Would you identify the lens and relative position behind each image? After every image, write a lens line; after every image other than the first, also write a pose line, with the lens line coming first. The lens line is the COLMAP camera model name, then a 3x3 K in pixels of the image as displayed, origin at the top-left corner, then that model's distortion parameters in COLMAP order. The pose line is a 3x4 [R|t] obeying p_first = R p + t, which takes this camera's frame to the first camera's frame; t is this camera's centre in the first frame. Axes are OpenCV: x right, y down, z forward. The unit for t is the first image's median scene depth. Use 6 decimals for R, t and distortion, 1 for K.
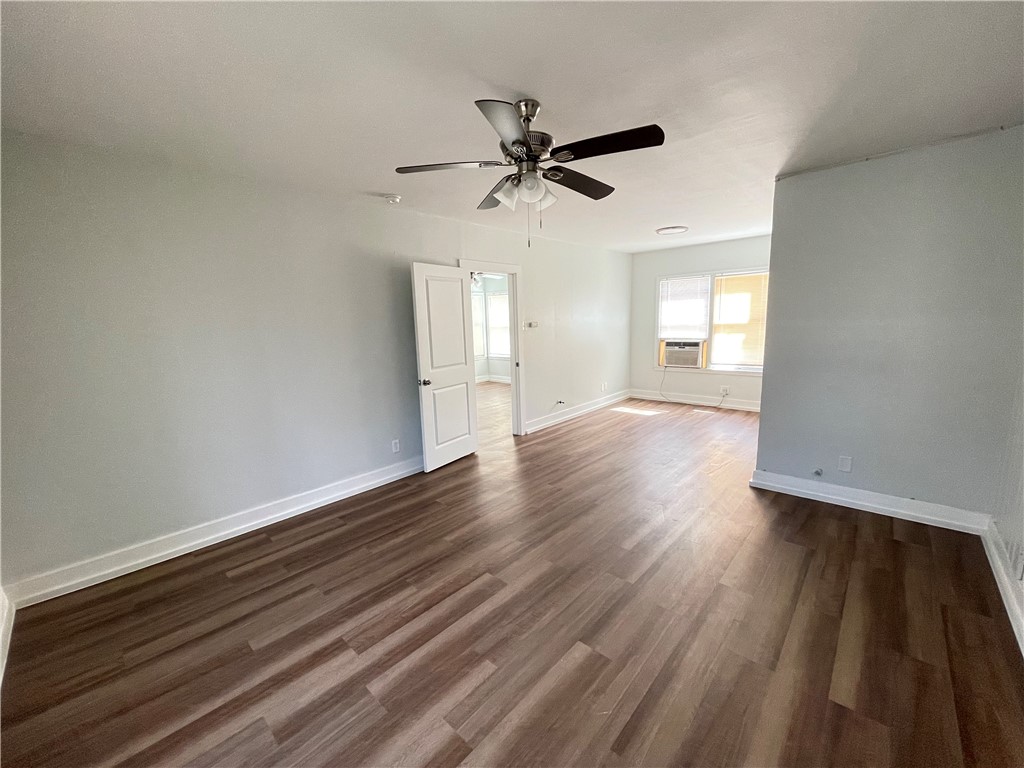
lens RADIAL K [[414.2, 0, 513.5], [0, 414.2, 384.3], [0, 0, 1]] dist [-0.006679, -0.001157]
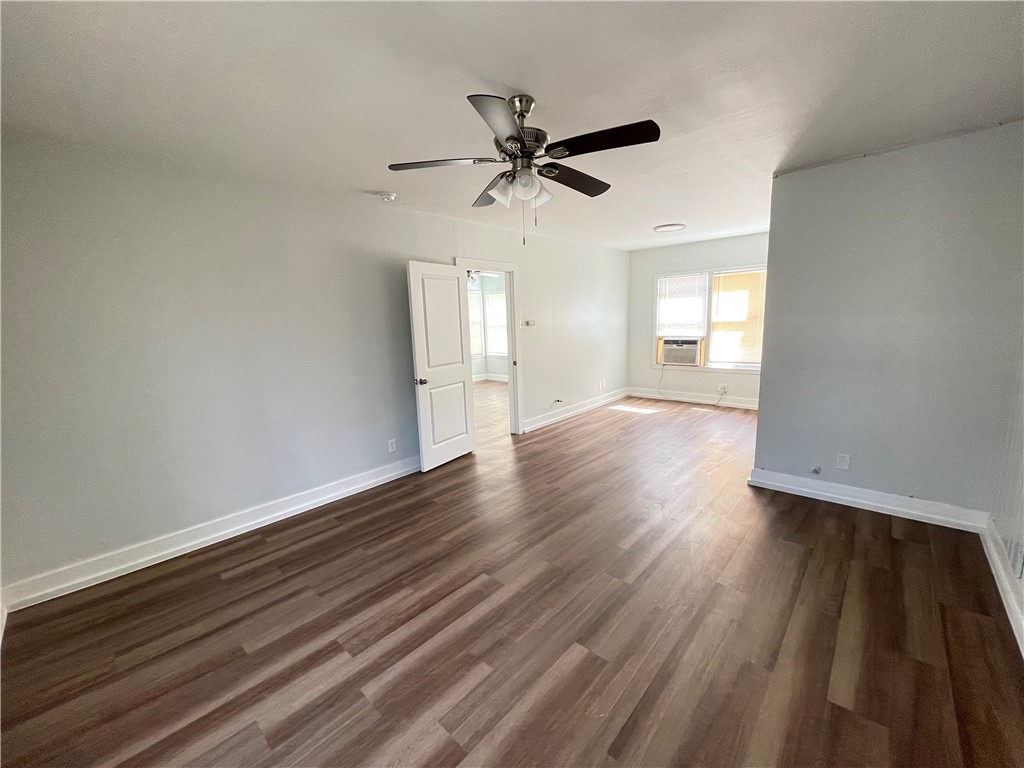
lens RADIAL K [[414.2, 0, 514.0], [0, 414.2, 383.6], [0, 0, 1]] dist [-0.006679, -0.001157]
pose [[0.999987, -0.003991, 0.003144, 0.009039], [0.003983, 0.999989, 0.002378, -0.001733], [-0.003154, -0.002366, 0.999992, 0.009804]]
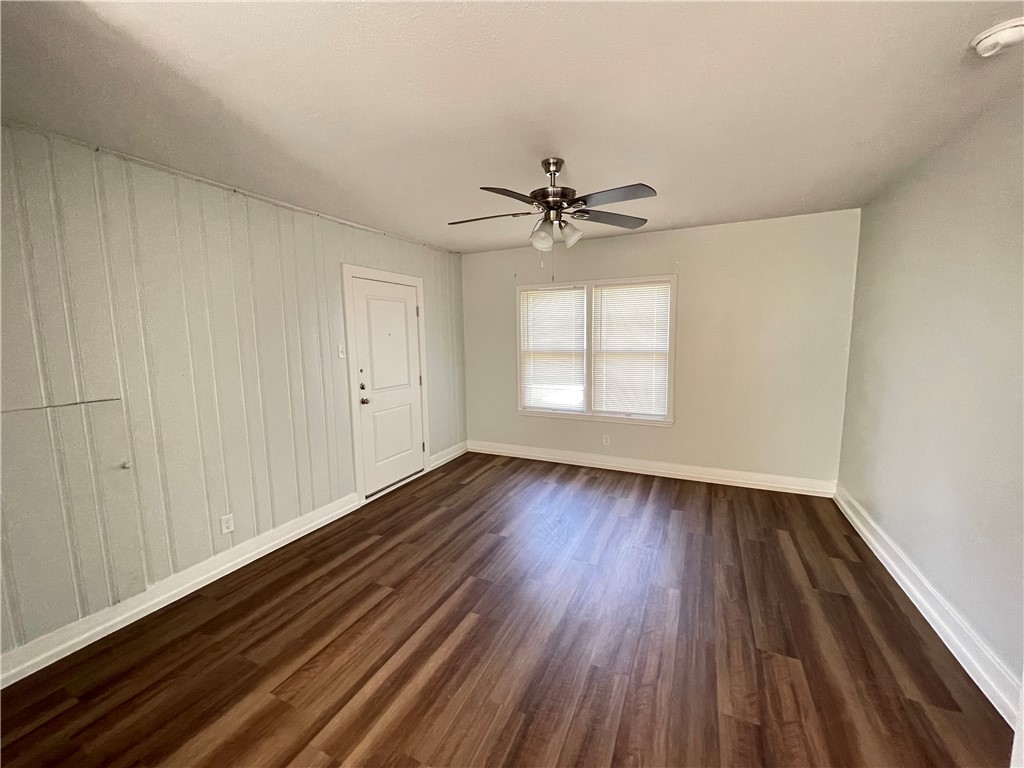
lens RADIAL K [[414.2, 0, 510.5], [0, 414.2, 382.5], [0, 0, 1]] dist [-0.006679, -0.001157]
pose [[-0.954817, 0.082332, -0.285562, 0.545789], [0.003762, 0.964132, 0.265396, -0.400916], [0.297170, 0.252331, -0.920880, 2.286268]]
